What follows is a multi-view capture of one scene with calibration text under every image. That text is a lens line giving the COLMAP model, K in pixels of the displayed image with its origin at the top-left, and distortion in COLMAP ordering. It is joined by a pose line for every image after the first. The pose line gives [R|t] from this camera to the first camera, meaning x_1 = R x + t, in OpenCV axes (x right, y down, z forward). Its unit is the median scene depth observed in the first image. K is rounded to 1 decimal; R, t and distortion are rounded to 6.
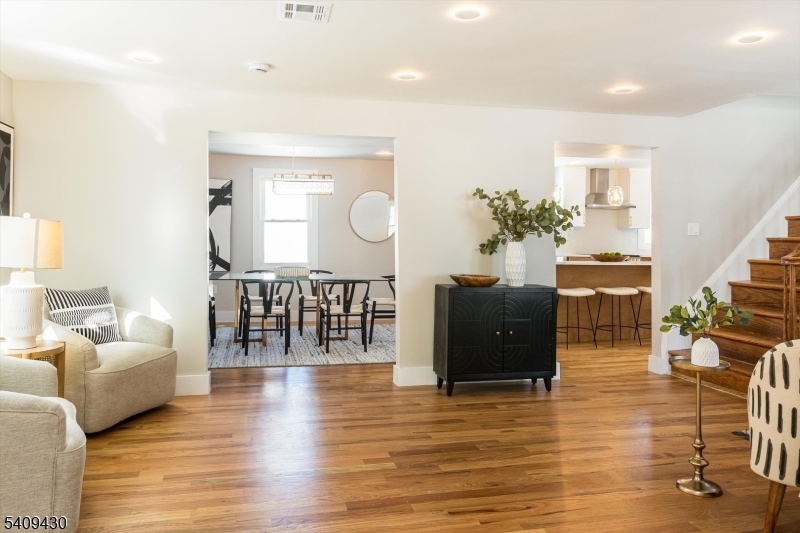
lens RADIAL K [[593.5, 0, 402.6], [0, 593.5, 253.1], [0, 0, 1]] dist [-0.002650, -0.006186]
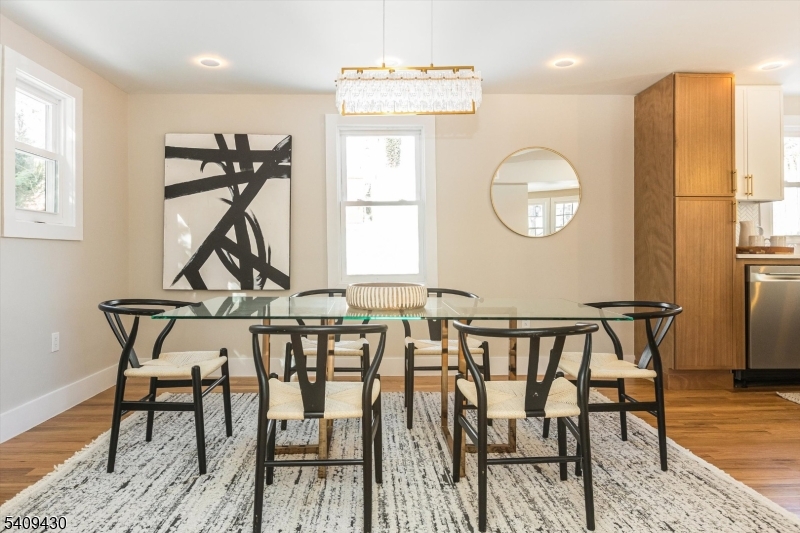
lens RADIAL K [[593.5, 0, 402.6], [0, 593.5, 253.1], [0, 0, 1]] dist [-0.002650, -0.006186]
pose [[0.983231, -0.019499, -0.181322, -0.081761], [0.017236, 0.999753, -0.014047, 0.005059], [0.181551, 0.010686, 0.983324, 0.492476]]
